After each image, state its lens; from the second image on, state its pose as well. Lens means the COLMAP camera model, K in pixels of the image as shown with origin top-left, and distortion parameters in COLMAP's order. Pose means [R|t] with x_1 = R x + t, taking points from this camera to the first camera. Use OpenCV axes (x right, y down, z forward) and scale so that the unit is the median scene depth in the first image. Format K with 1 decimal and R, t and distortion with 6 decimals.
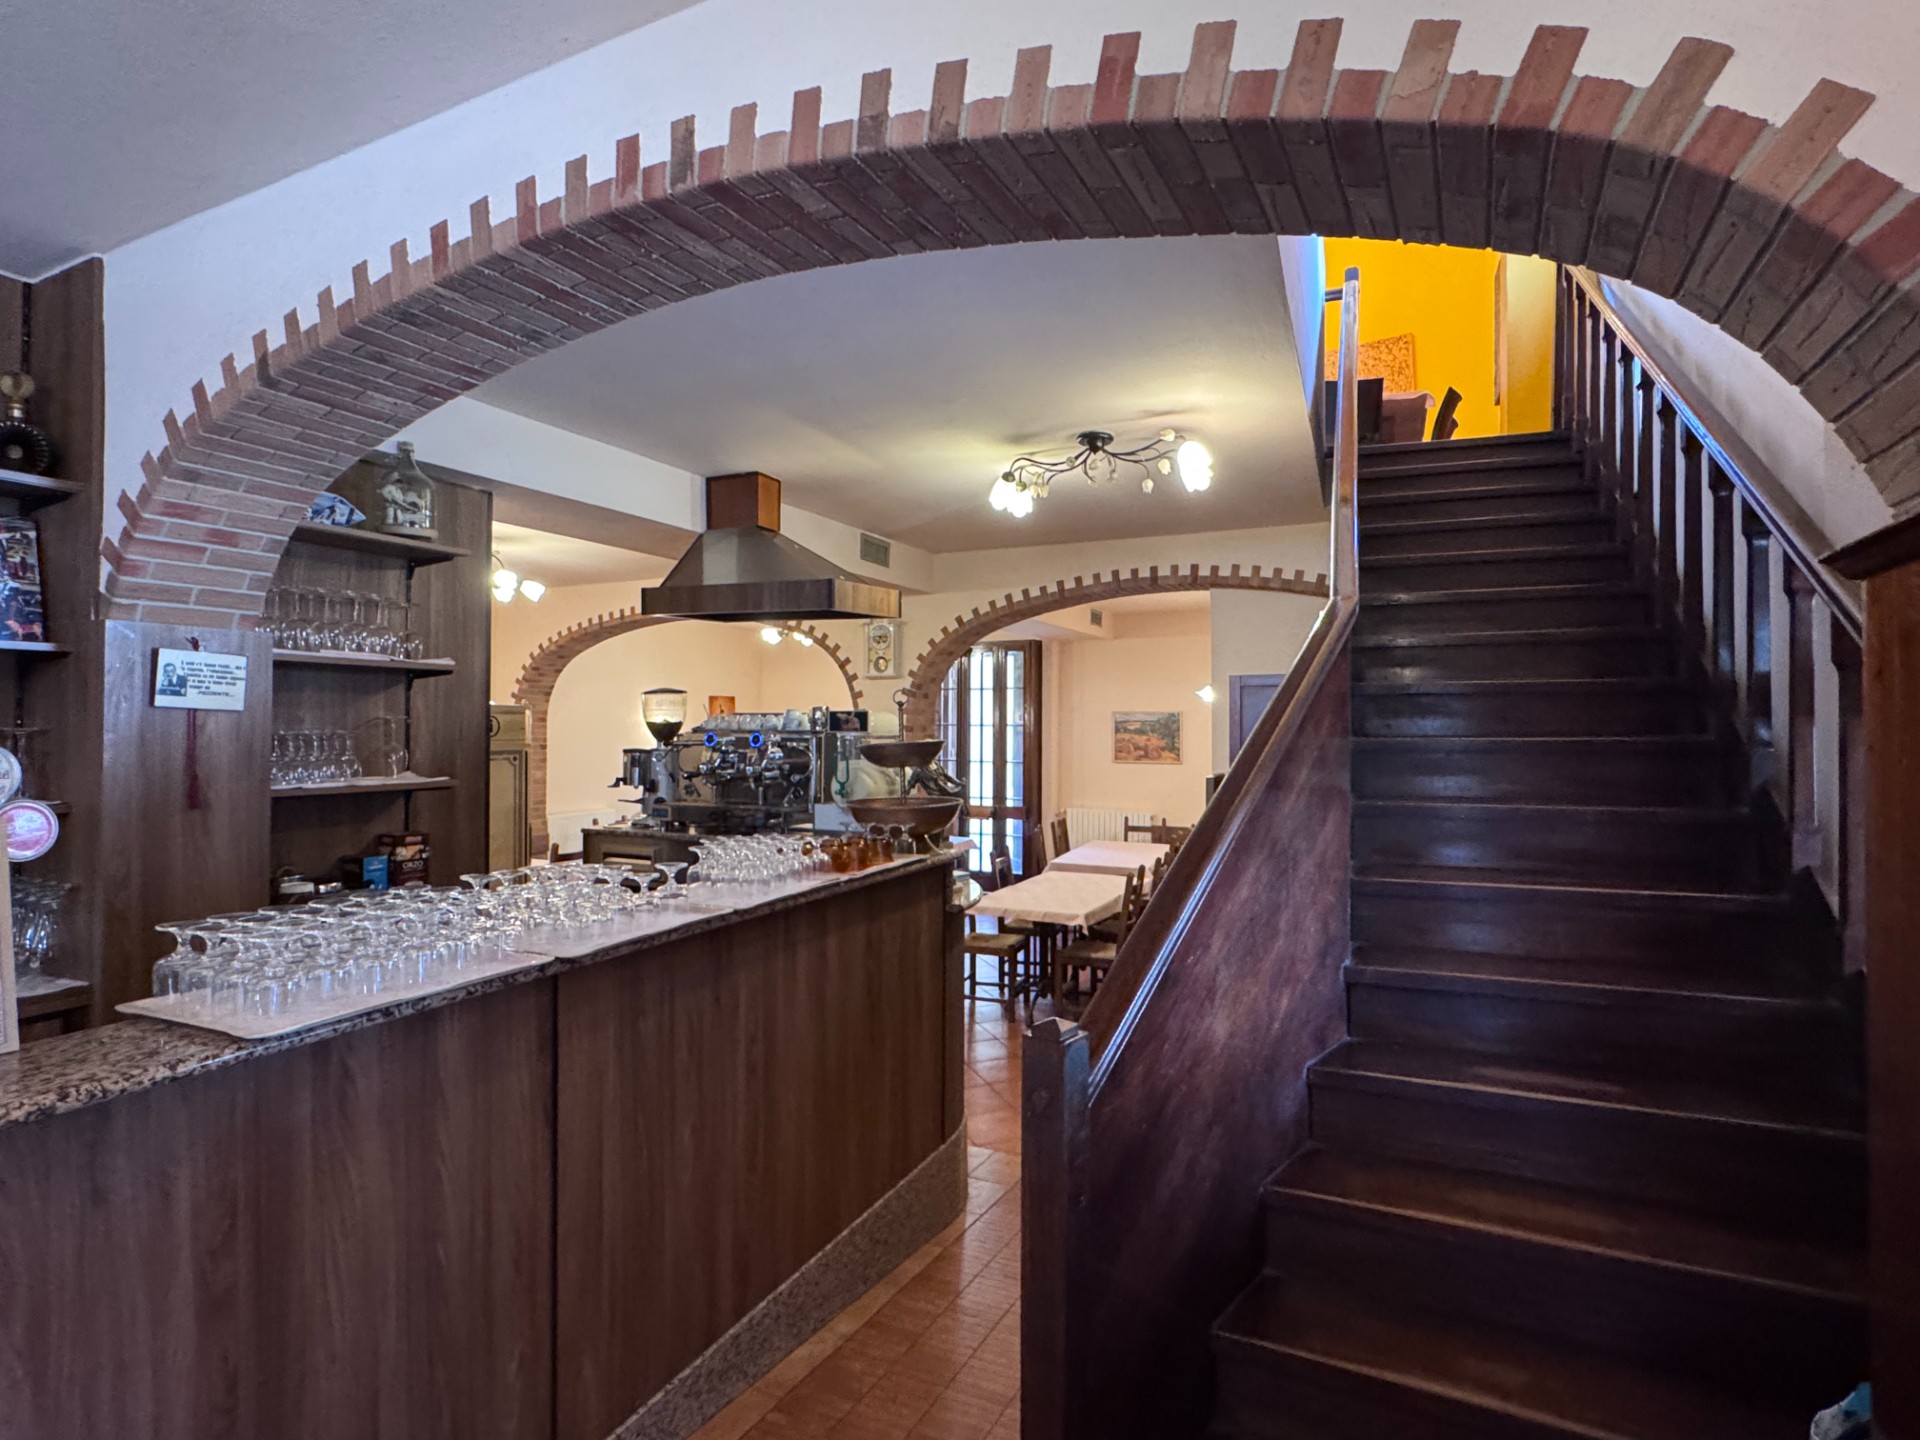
lens RADIAL K [[991.0, 0, 955.0], [0, 991.0, 716.3], [0, 0, 1]] dist [-0.003077, 0.000017]
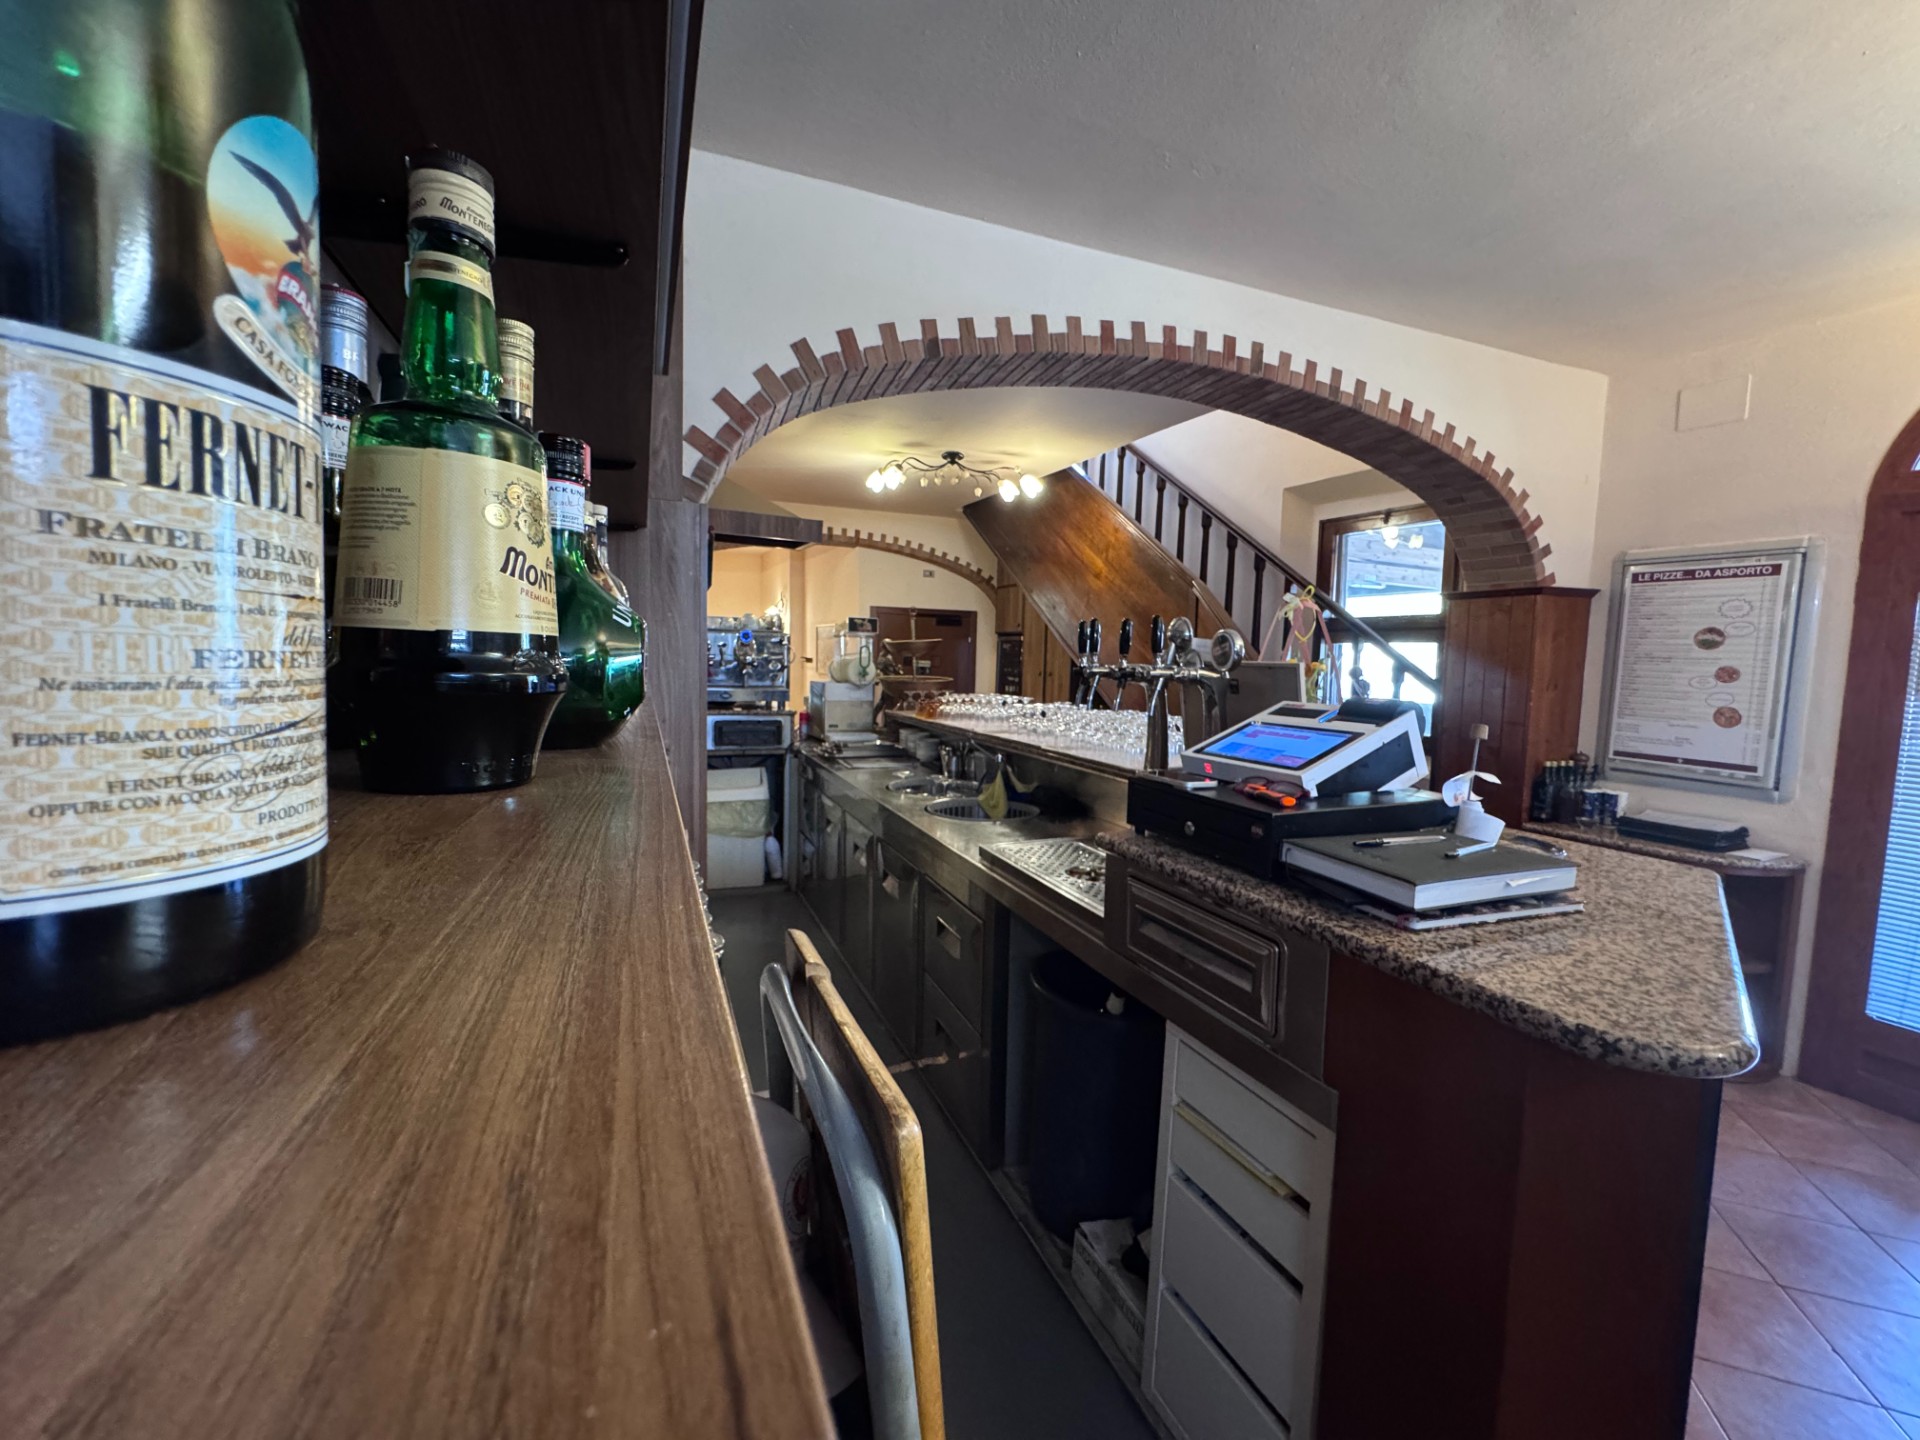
lens RADIAL K [[767.8, 0, 961.9], [0, 767.8, 721.4], [0, 0, 1]] dist [-0.005359, 0.000911]
pose [[0.670630, -0.050512, 0.740070, -1.798461], [-0.028689, 0.995166, 0.093920, 0.076371], [-0.741237, -0.084217, 0.665940, 0.262055]]
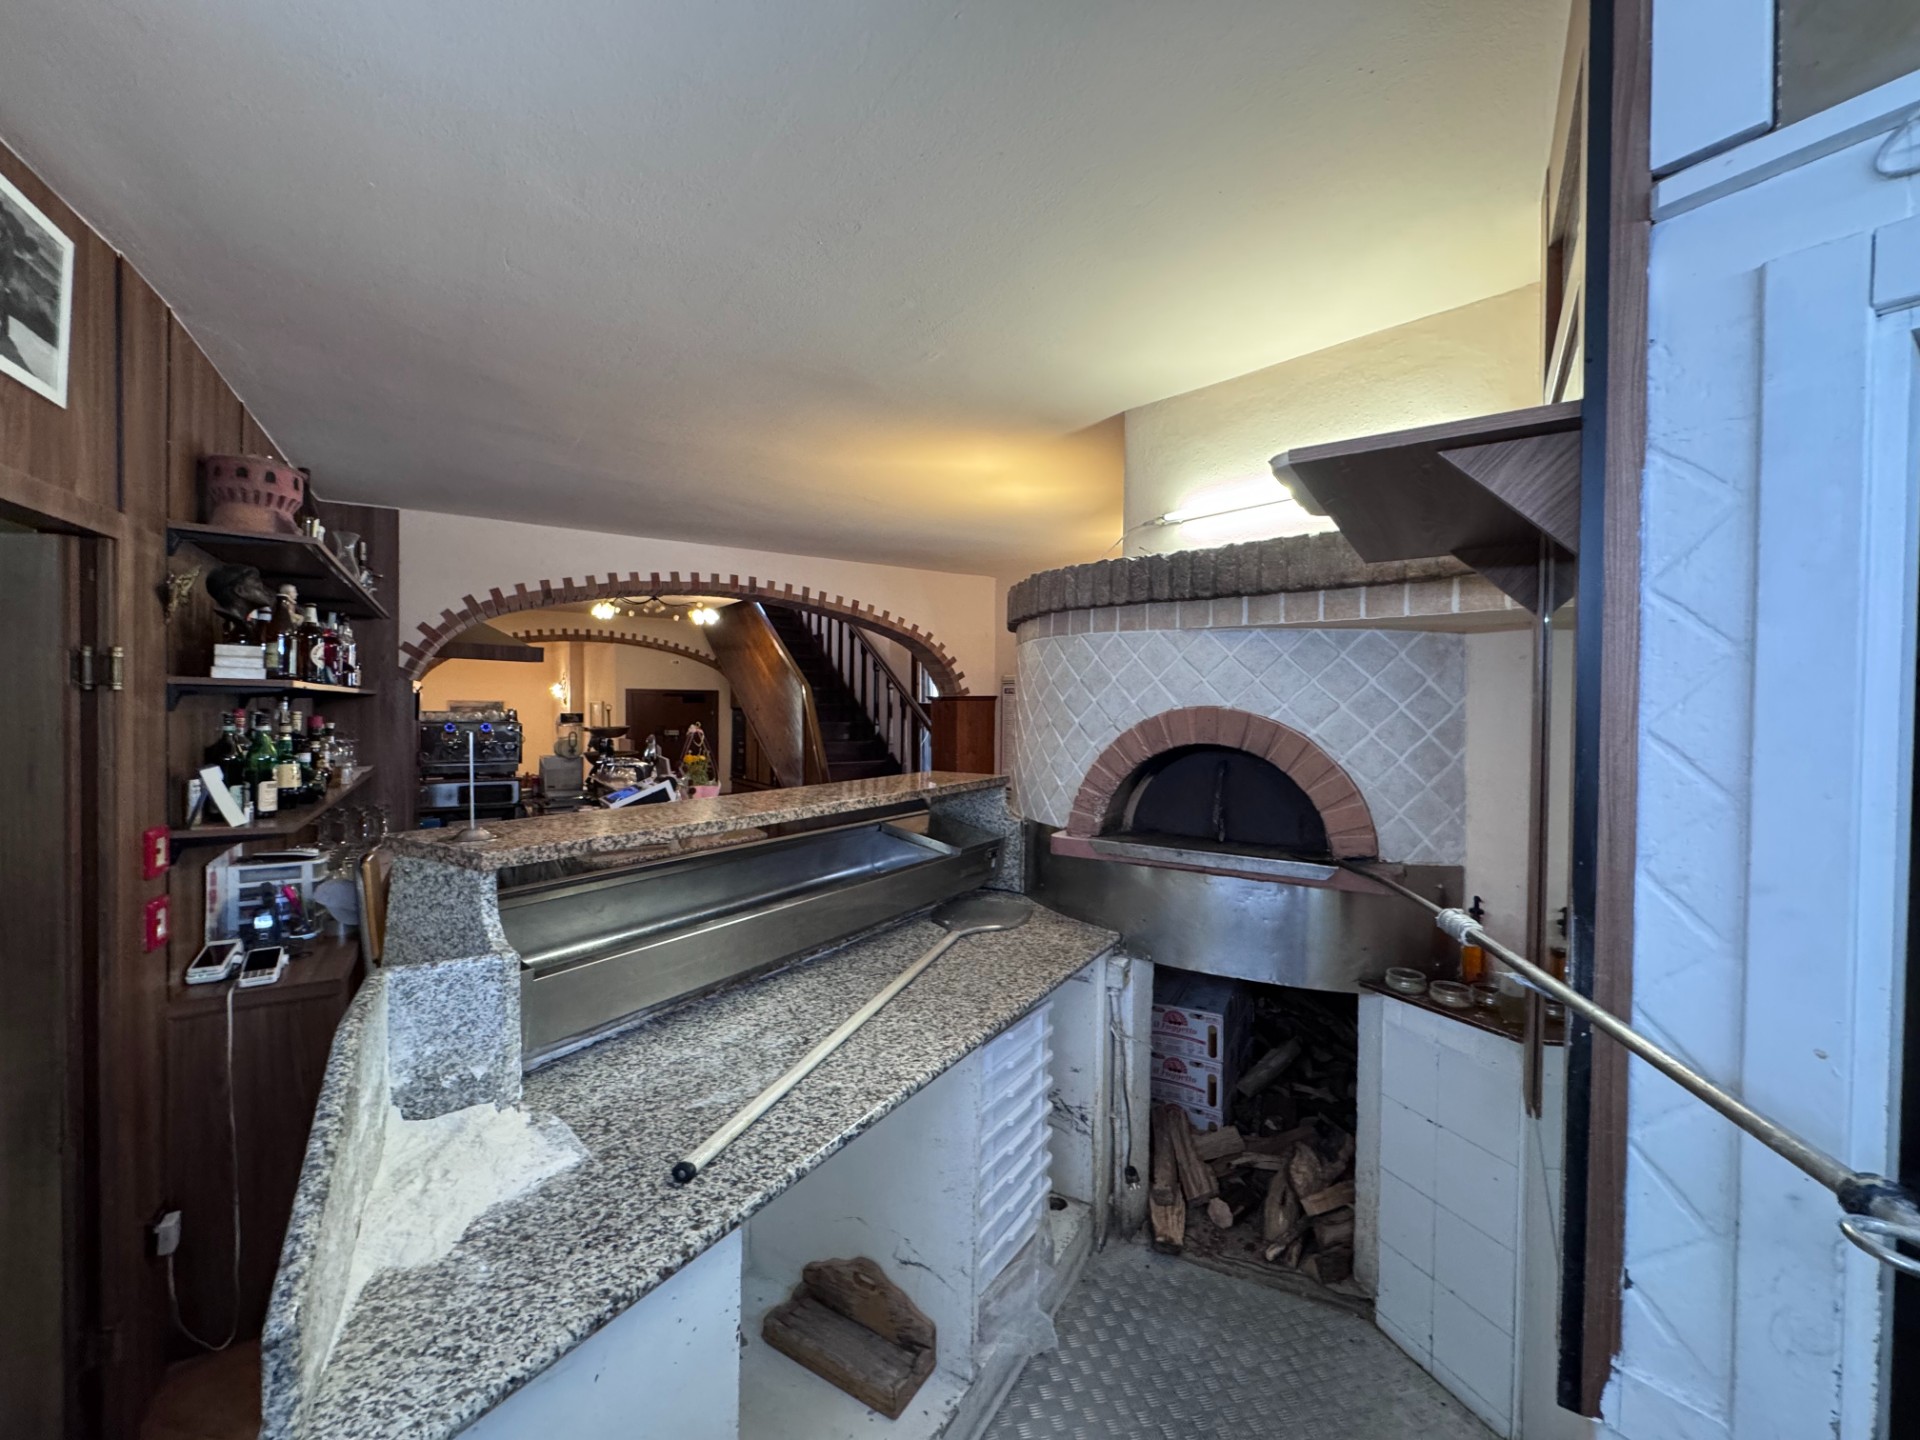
lens RADIAL K [[767.8, 0, 958.9], [0, 767.8, 716.7], [0, 0, 1]] dist [-0.005359, 0.000911]
pose [[0.532082, -0.011476, 0.846615, -2.260400], [-0.014972, 0.999624, 0.022960, -0.101882], [-0.846560, -0.024892, 0.531711, -1.278128]]
